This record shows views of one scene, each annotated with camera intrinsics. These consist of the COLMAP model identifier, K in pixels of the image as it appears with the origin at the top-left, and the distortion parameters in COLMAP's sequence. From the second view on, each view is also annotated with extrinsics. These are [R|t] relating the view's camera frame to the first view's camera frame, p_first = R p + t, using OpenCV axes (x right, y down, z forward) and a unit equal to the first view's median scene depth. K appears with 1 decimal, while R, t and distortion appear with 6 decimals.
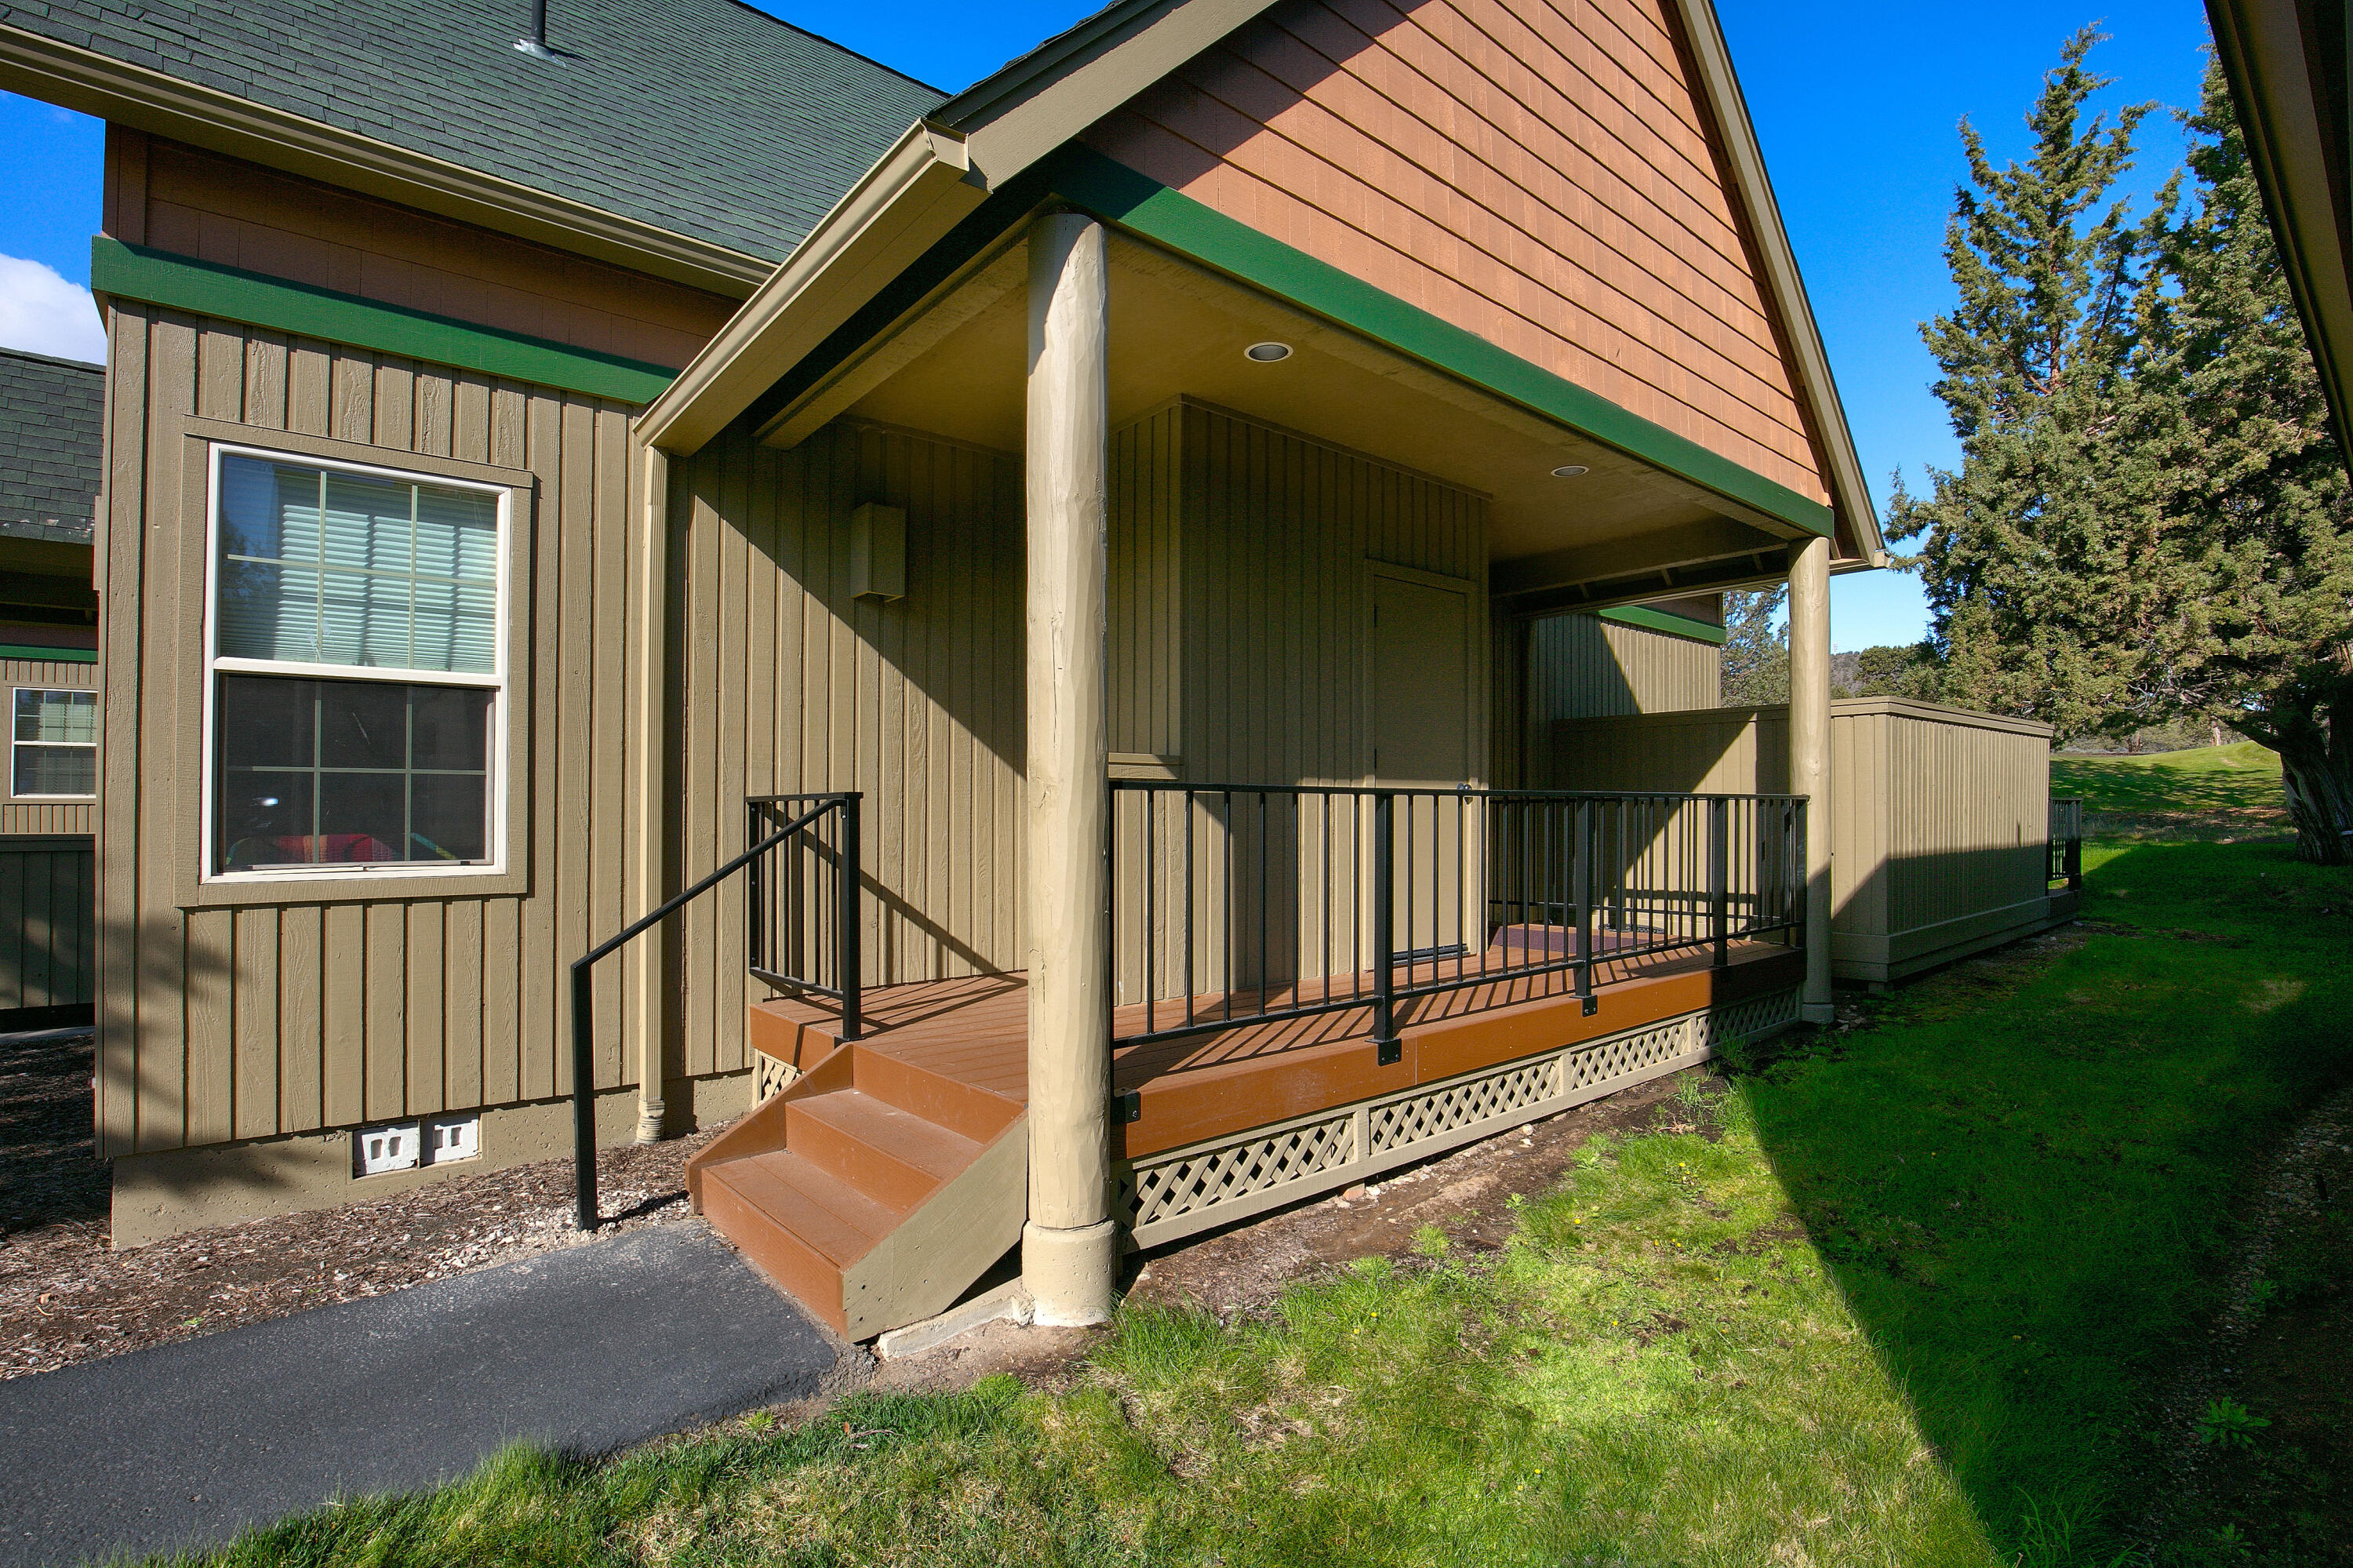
lens RADIAL K [[1081.8, 0, 1171.9], [0, 1081.8, 781.9], [0, 0, 1]] dist [-0.015465, 0.003697]
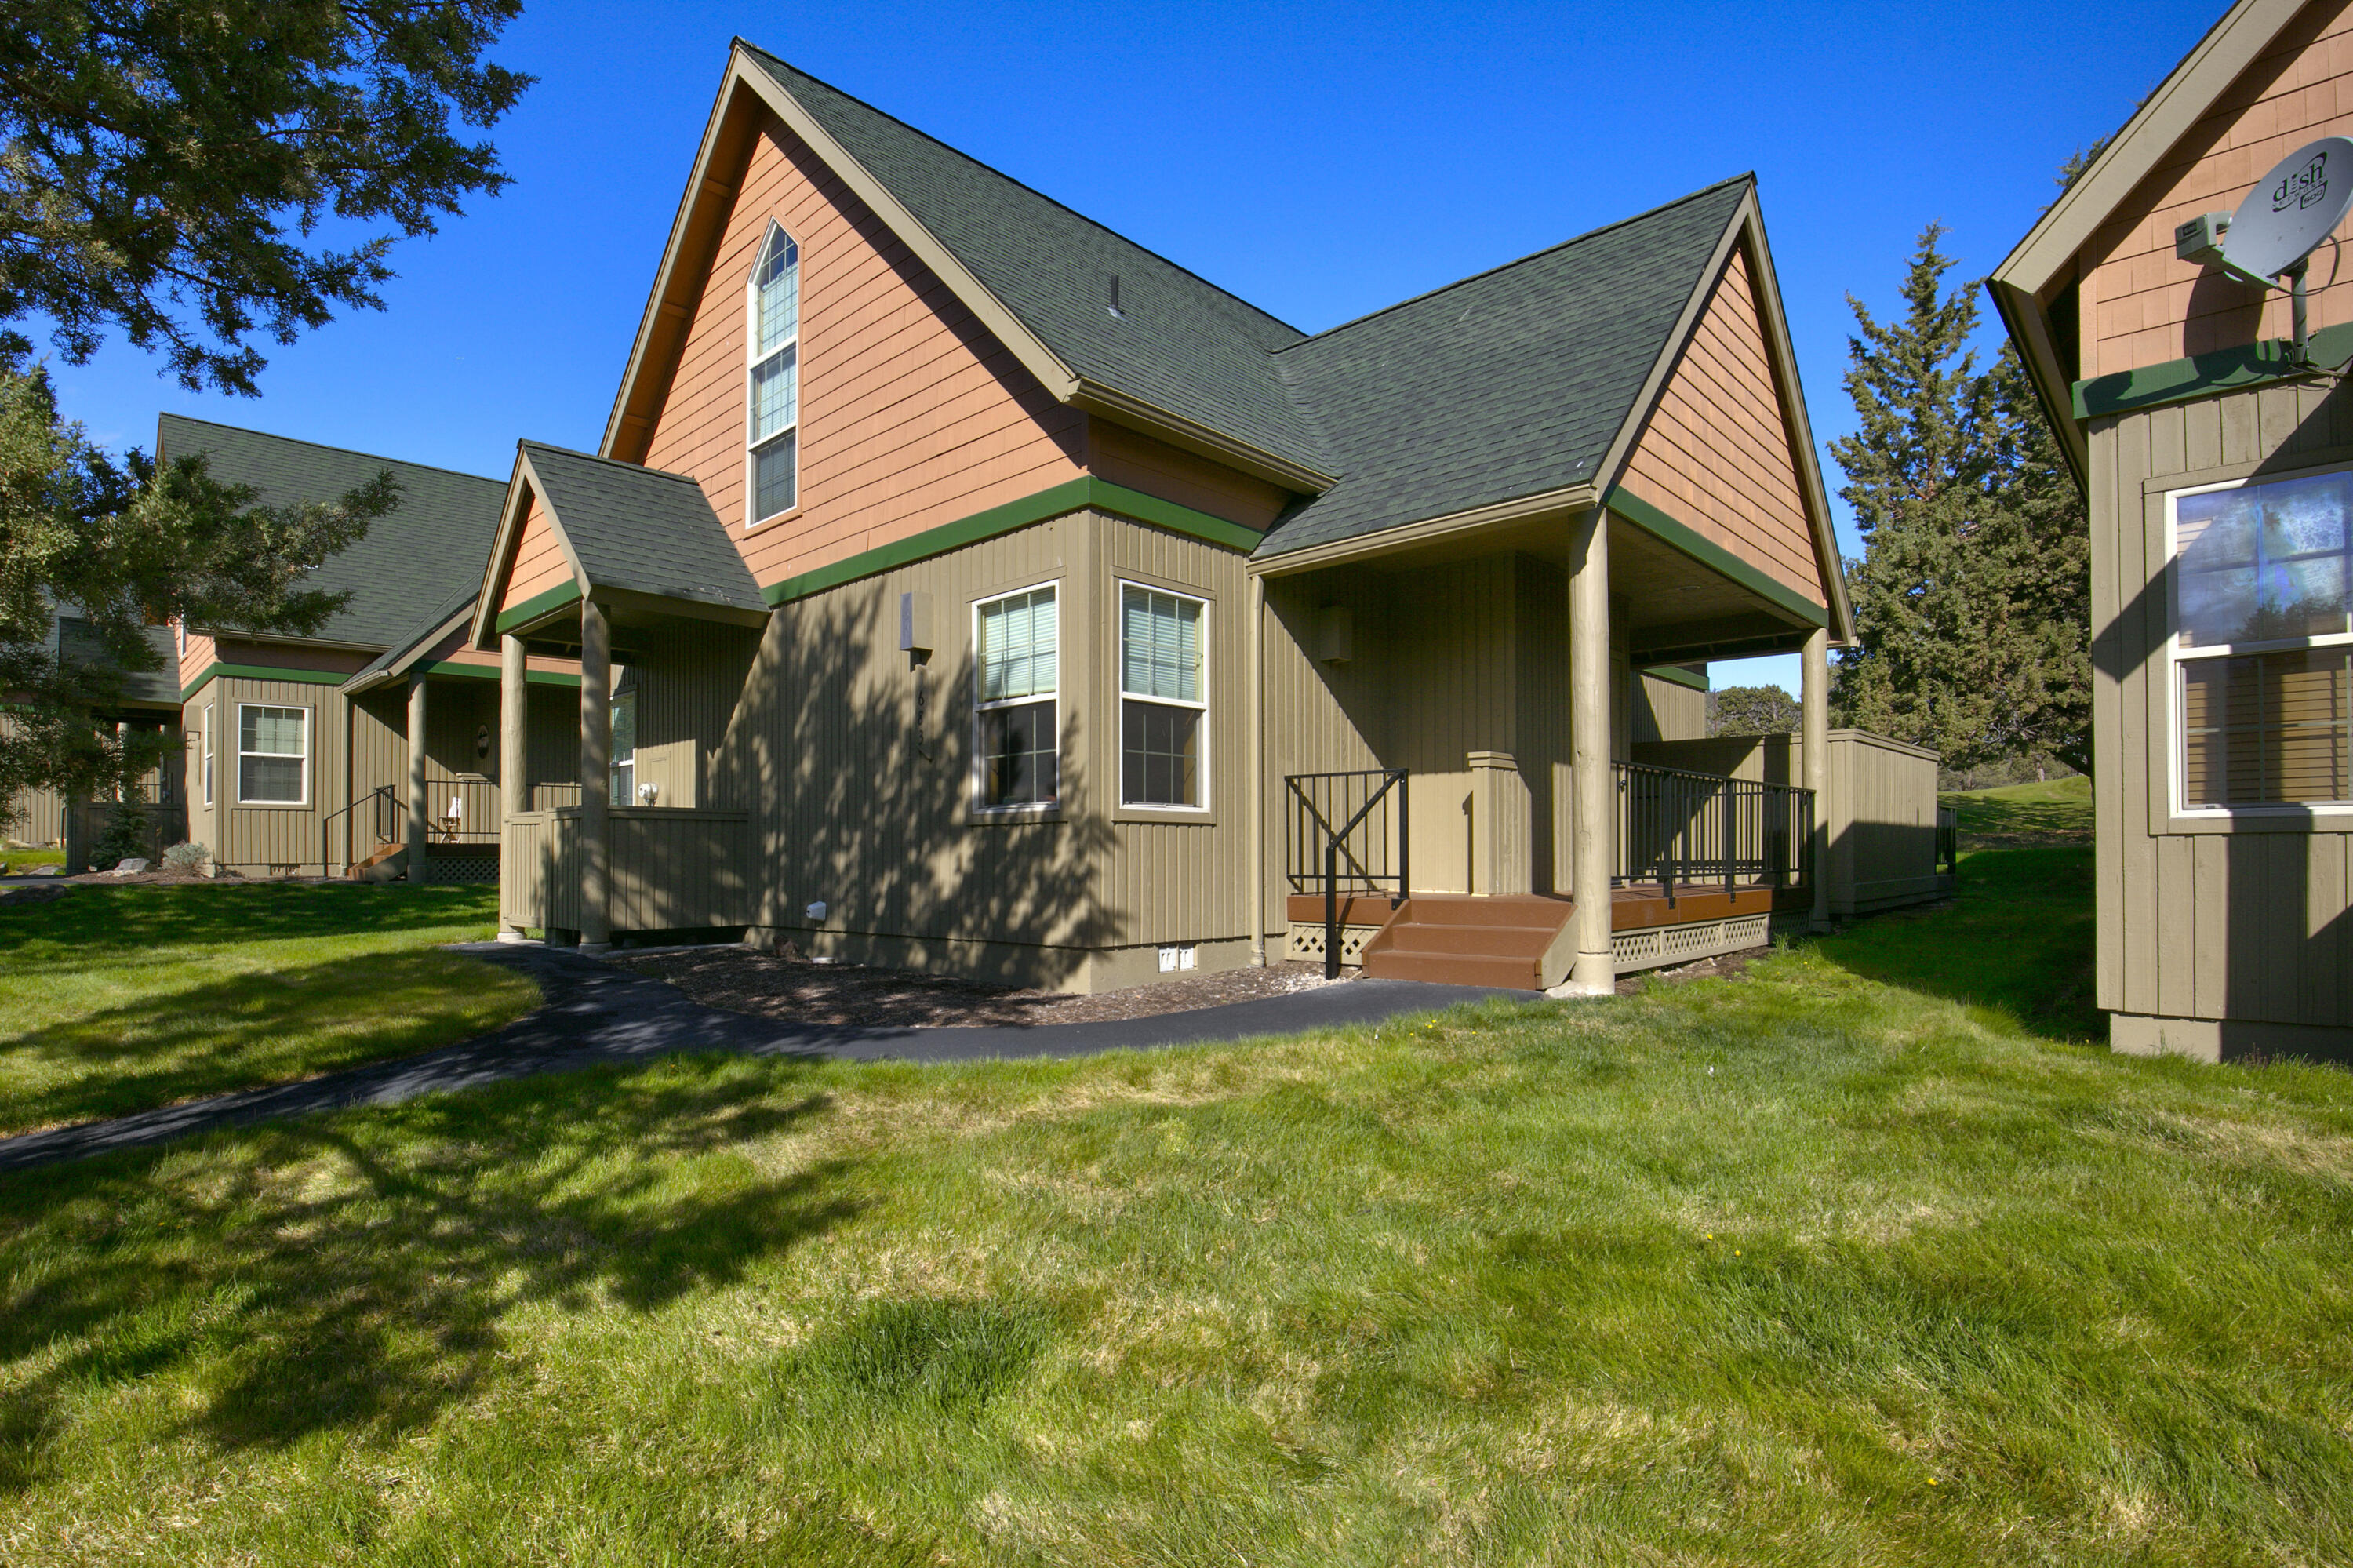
lens RADIAL K [[1081.8, 0, 1177.0], [0, 1081.8, 799.4], [0, 0, 1]] dist [-0.015465, 0.003697]
pose [[0.995284, 0.006350, 0.096795, -0.257979], [-0.005118, 0.999903, -0.012973, 0.027240], [-0.096868, 0.012416, 0.995220, -0.251841]]
